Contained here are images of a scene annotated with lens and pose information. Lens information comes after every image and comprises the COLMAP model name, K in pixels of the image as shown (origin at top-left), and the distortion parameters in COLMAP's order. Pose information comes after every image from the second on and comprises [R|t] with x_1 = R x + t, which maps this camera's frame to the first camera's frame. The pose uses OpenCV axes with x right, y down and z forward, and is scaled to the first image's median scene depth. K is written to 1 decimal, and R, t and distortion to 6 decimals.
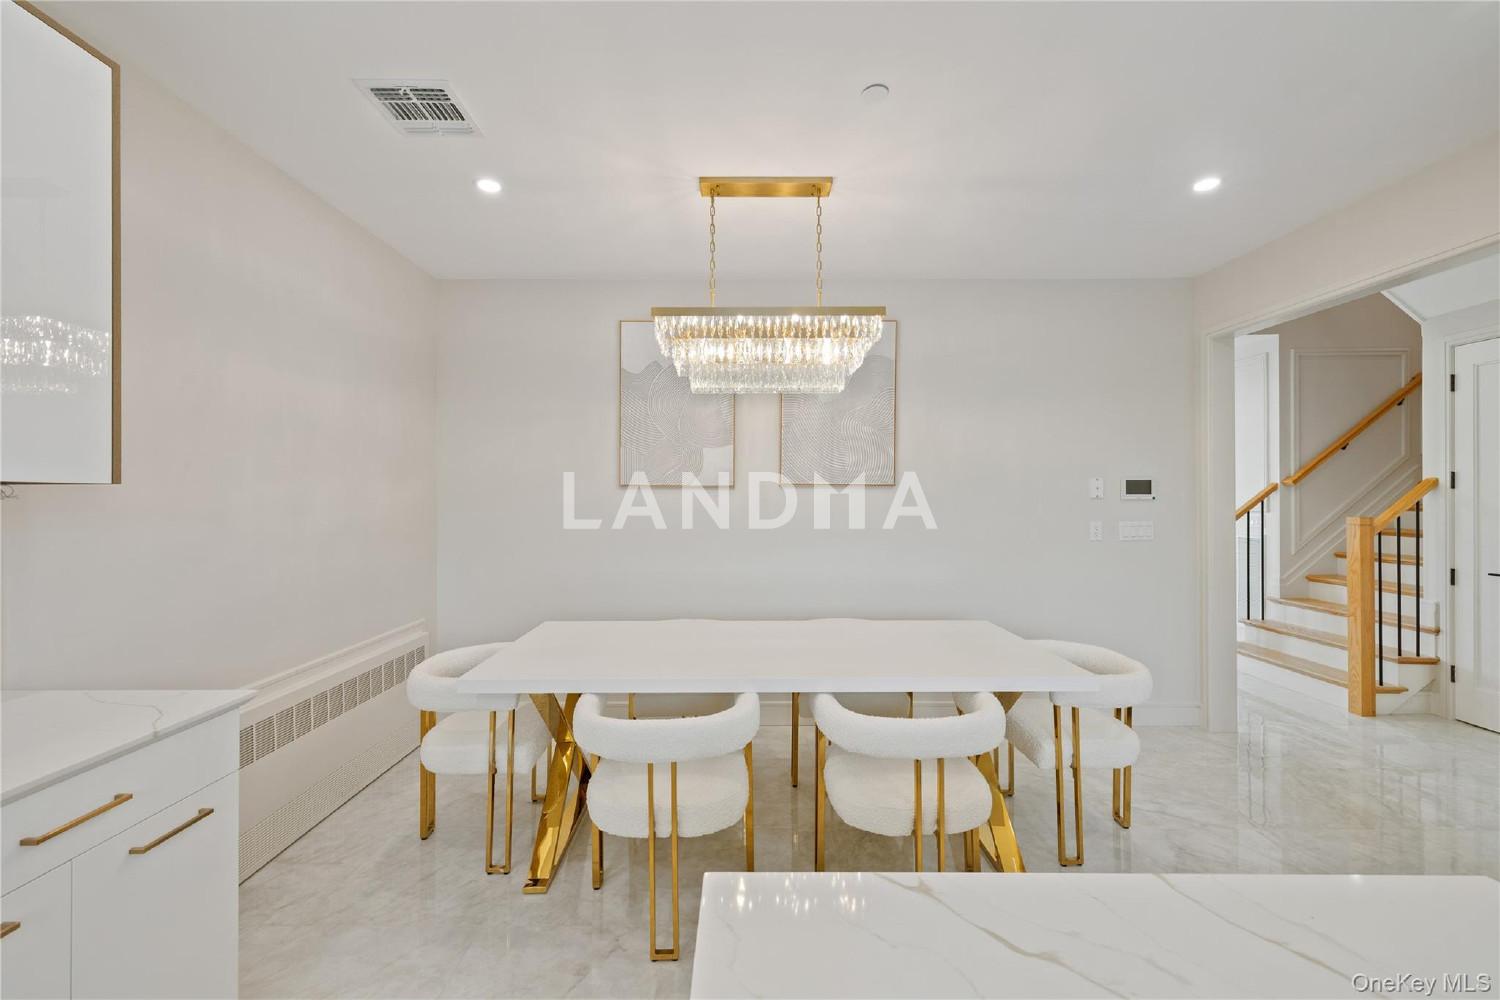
lens RADIAL K [[639.7, 0, 740.1], [0, 639.7, 496.0], [0, 0, 1]] dist [0.002419, 0.000107]
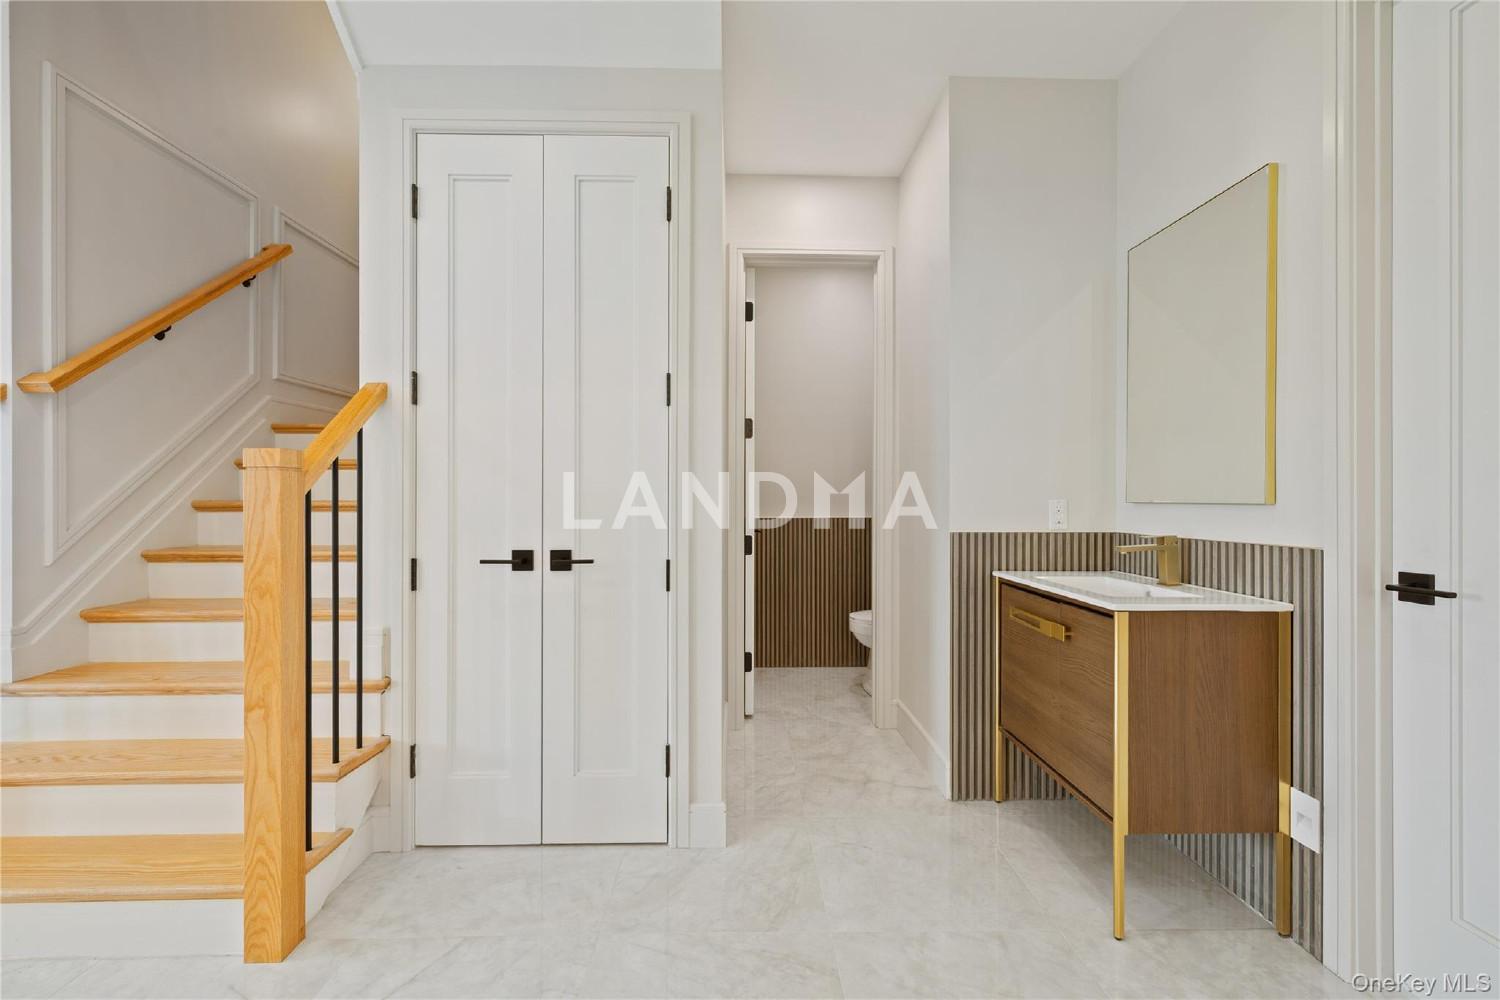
lens RADIAL K [[639.7, 0, 740.1], [0, 639.7, 496.0], [0, 0, 1]] dist [0.002419, 0.000107]
pose [[-0.016997, 0.007039, 0.999831, 0.566977], [0.001789, 0.999974, -0.007010, 0.064499], [-0.999854, 0.001670, -0.017009, 0.719054]]
